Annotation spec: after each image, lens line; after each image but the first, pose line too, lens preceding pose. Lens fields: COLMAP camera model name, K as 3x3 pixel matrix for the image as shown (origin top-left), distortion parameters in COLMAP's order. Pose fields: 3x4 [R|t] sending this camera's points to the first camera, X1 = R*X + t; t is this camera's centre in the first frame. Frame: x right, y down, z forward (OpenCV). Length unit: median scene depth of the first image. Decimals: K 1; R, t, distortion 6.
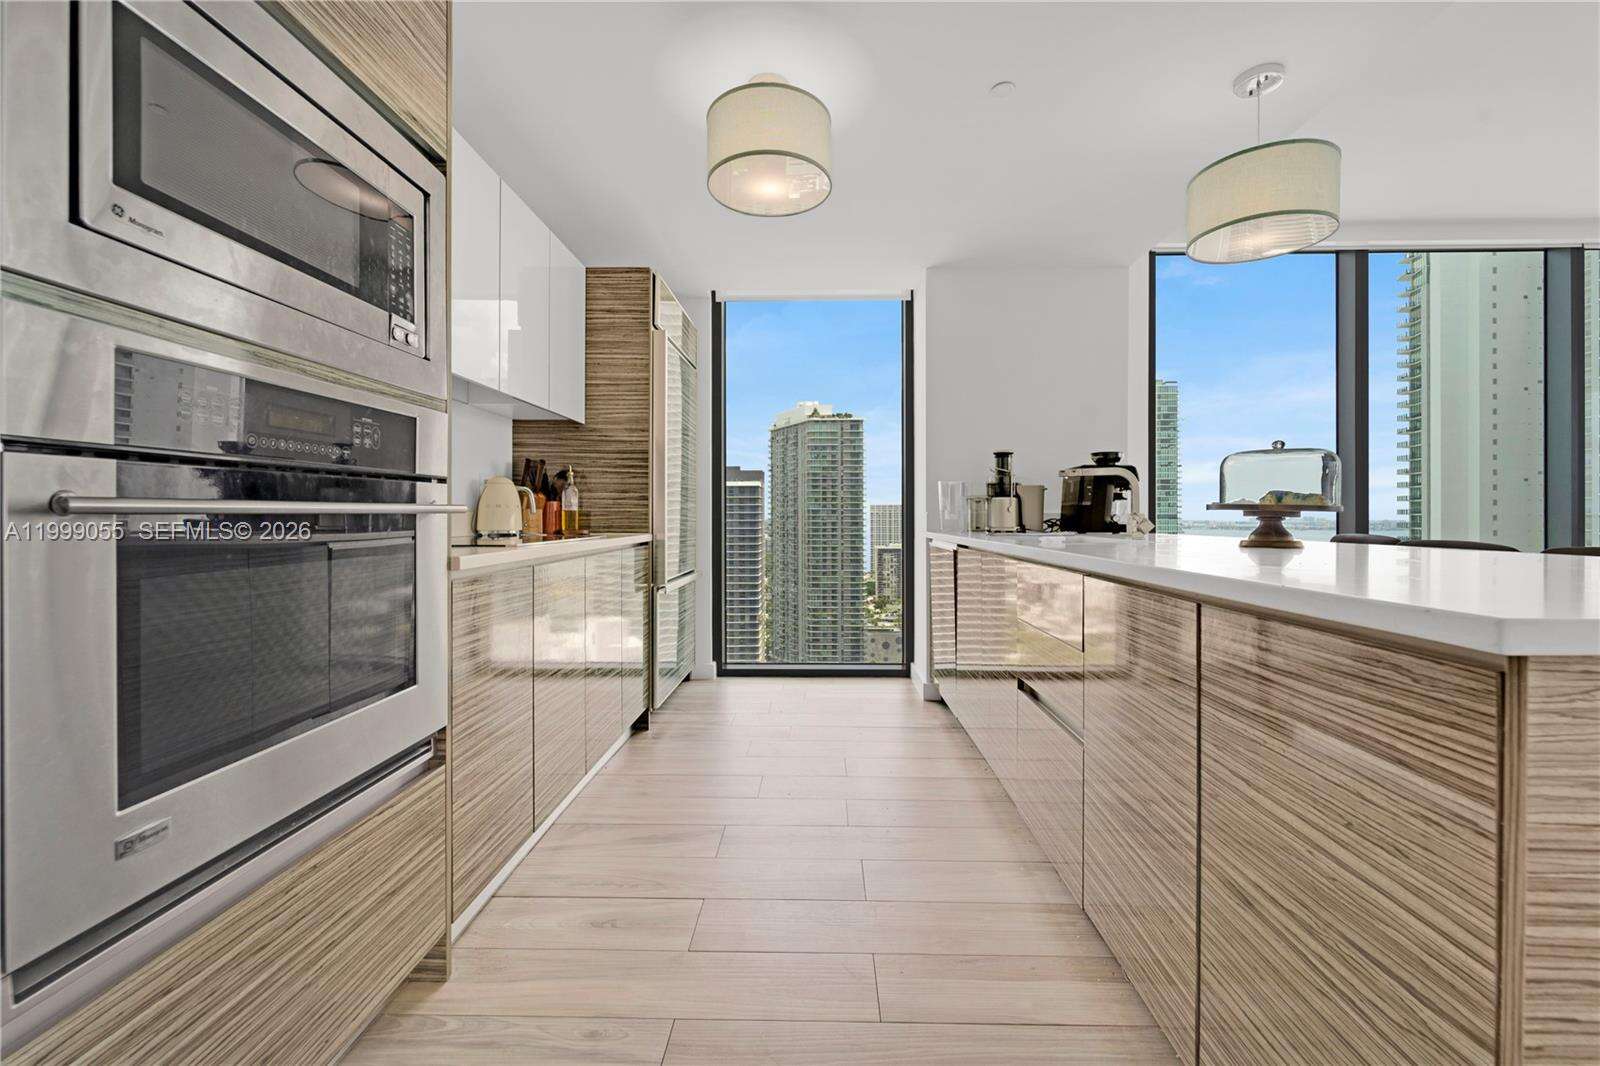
lens RADIAL K [[656.9, 0, 803.5], [0, 656.9, 518.5], [0, 0, 1]] dist [-0.000901, -0.000241]
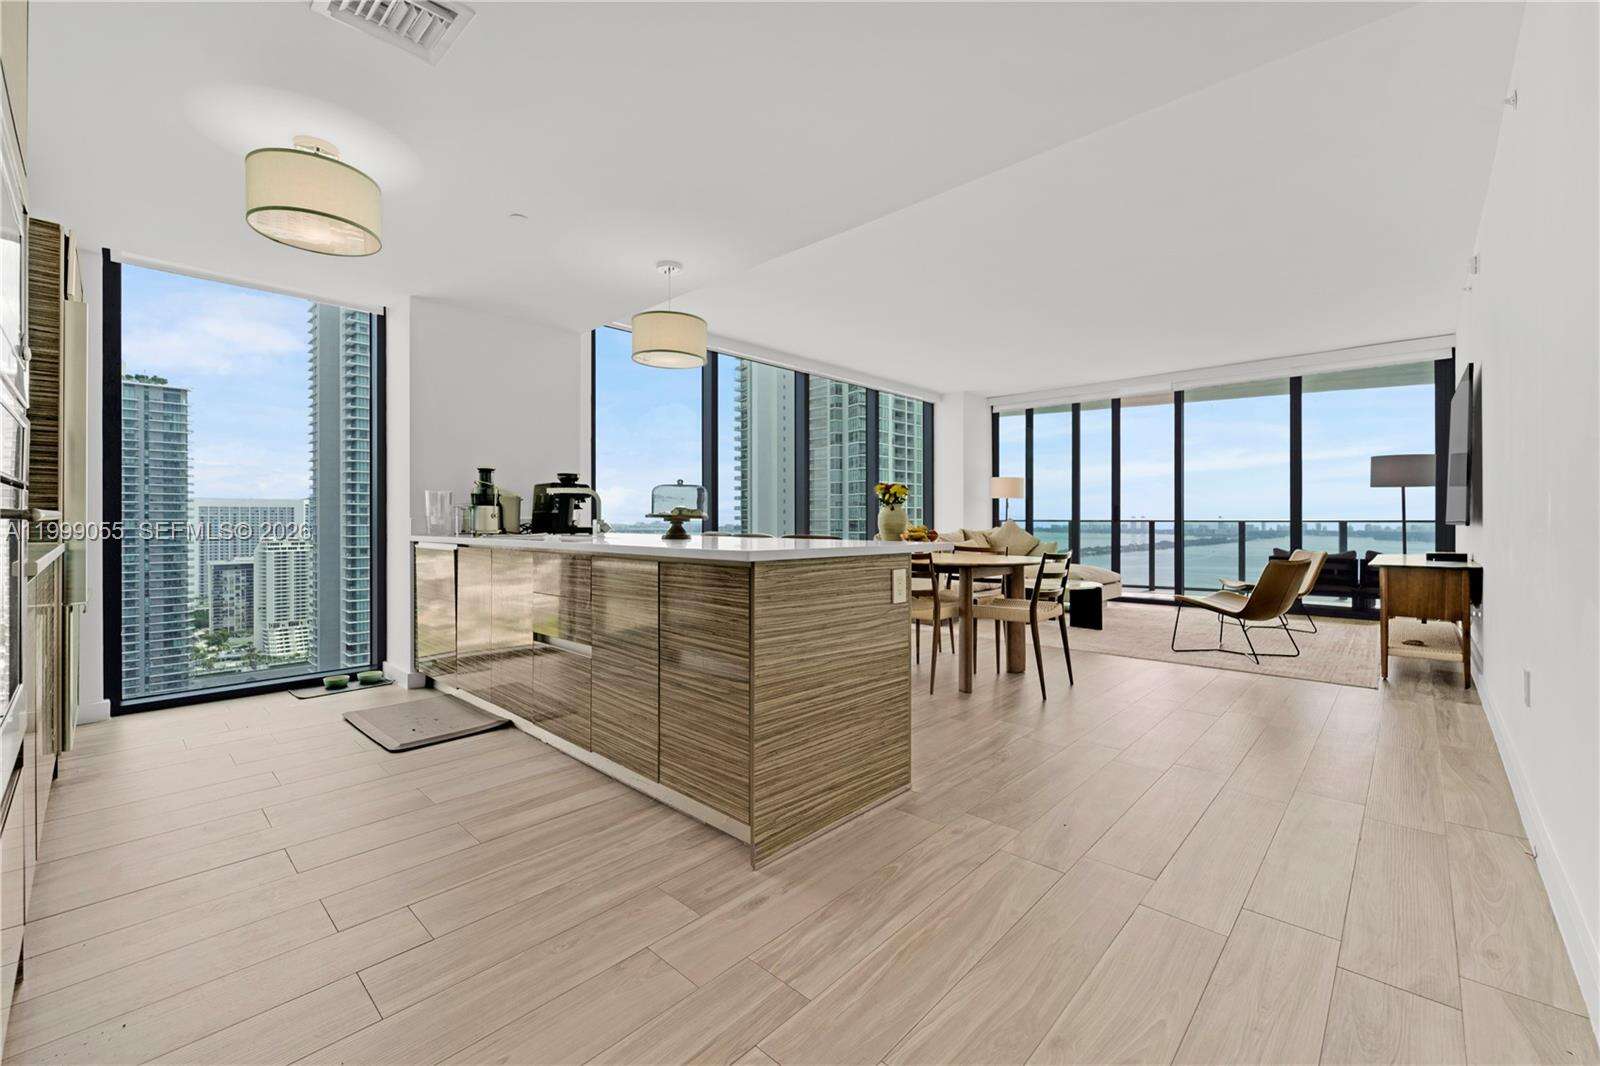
lens RADIAL K [[656.9, 0, 814.7], [0, 656.9, 522.2], [0, 0, 1]] dist [-0.000901, -0.000241]
pose [[0.654781, -0.001394, 0.755817, -0.208863], [0.002990, 0.999995, -0.000746, 0.000581], [-0.755812, 0.002749, 0.654782, -0.241371]]
